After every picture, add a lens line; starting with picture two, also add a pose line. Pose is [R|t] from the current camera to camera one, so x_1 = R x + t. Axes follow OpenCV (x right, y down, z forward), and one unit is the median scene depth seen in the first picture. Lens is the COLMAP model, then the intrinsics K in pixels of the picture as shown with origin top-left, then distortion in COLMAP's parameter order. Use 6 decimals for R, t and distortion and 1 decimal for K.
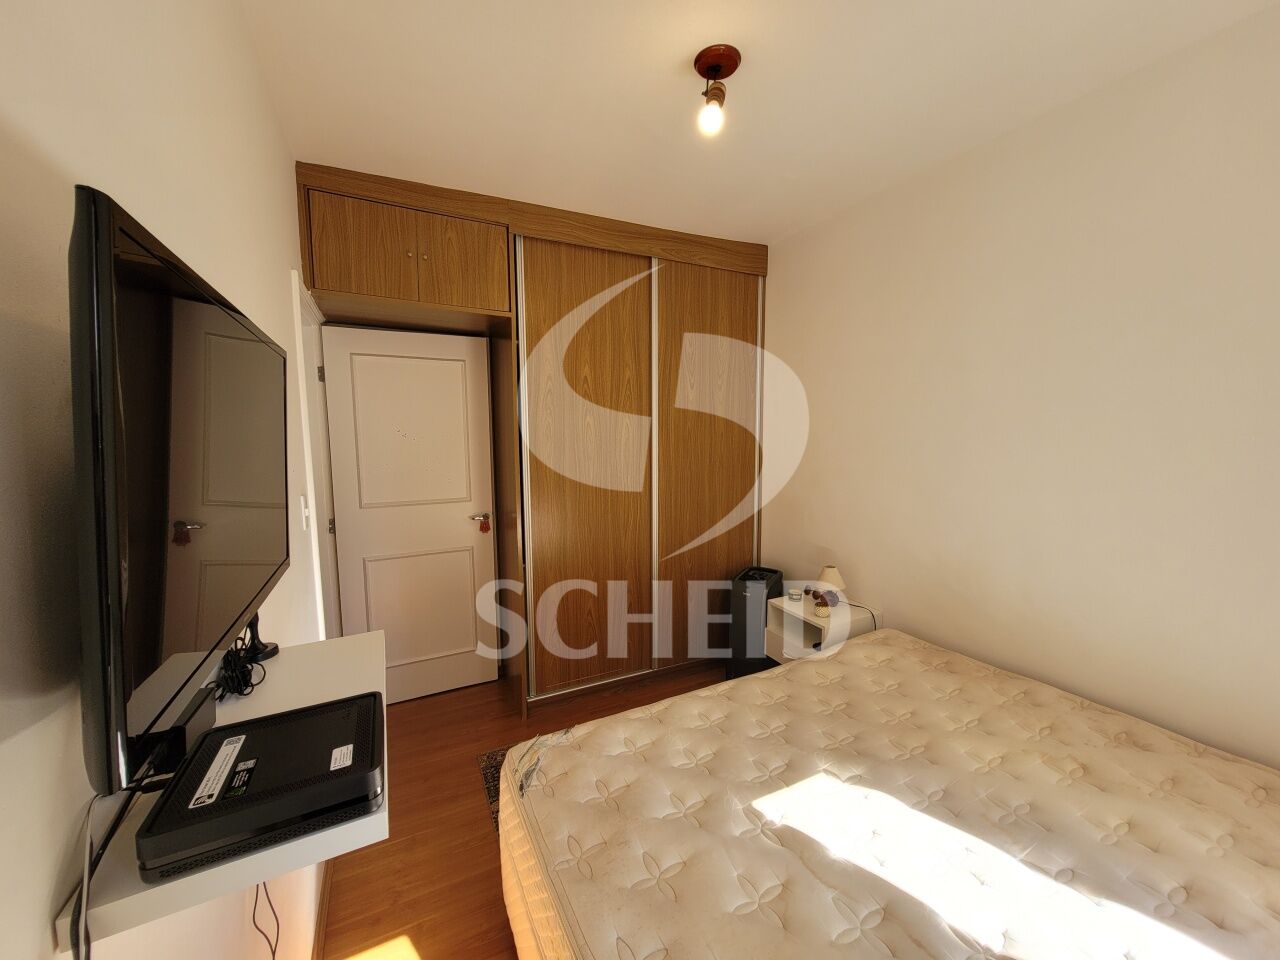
lens RADIAL K [[496.1, 0, 640.0], [0, 496.1, 480.0], [0, 0, 1]] dist [-0.000403, -0.000051]
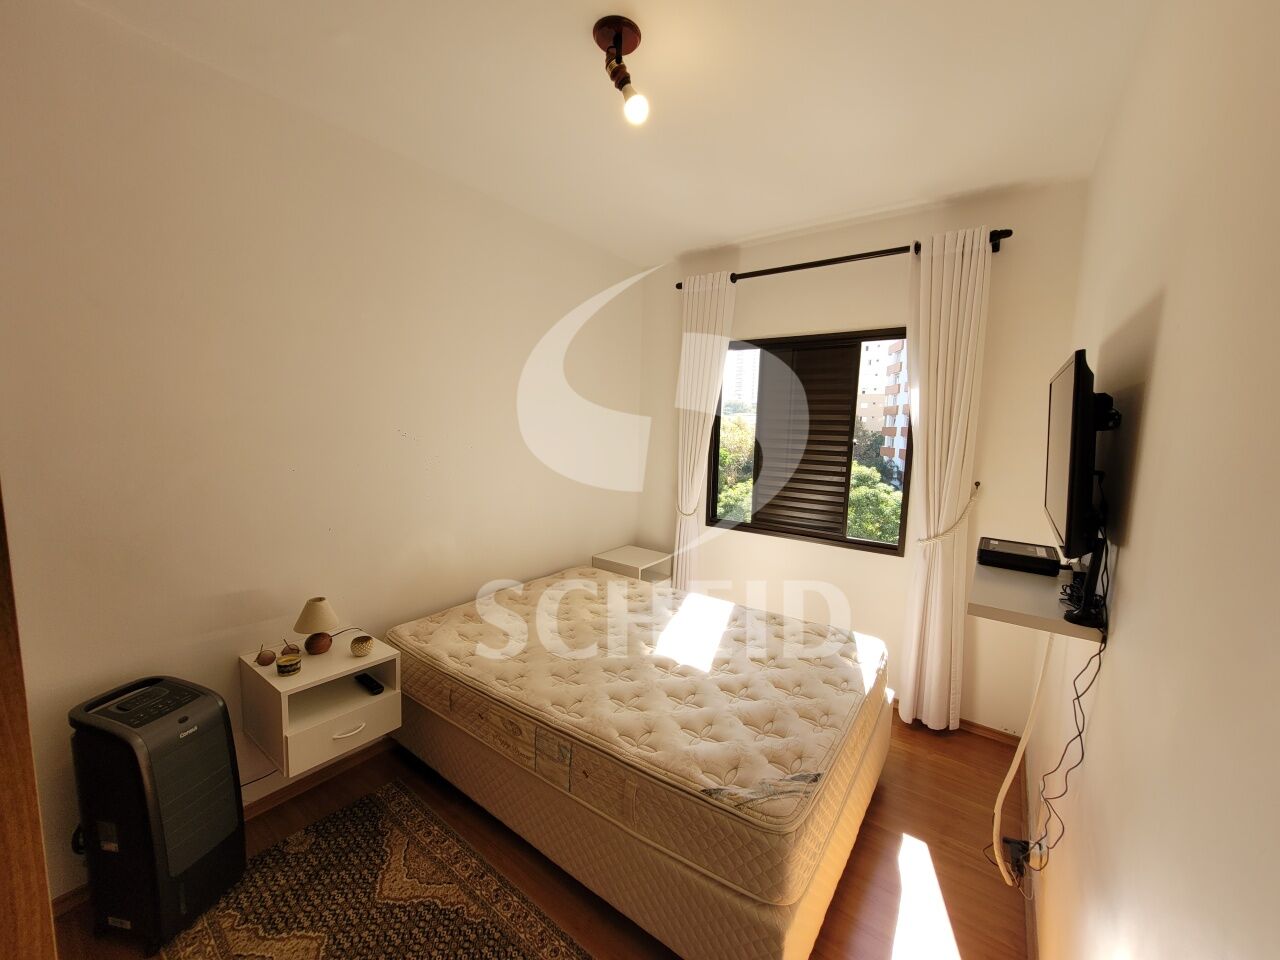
lens RADIAL K [[496.1, 0, 640.0], [0, 496.1, 480.0], [0, 0, 1]] dist [-0.000403, -0.000051]
pose [[-0.445585, -0.101284, 0.889492, -0.858068], [0.060890, 0.987850, 0.142986, -0.137571], [-0.893166, 0.117874, -0.434004, 1.581498]]
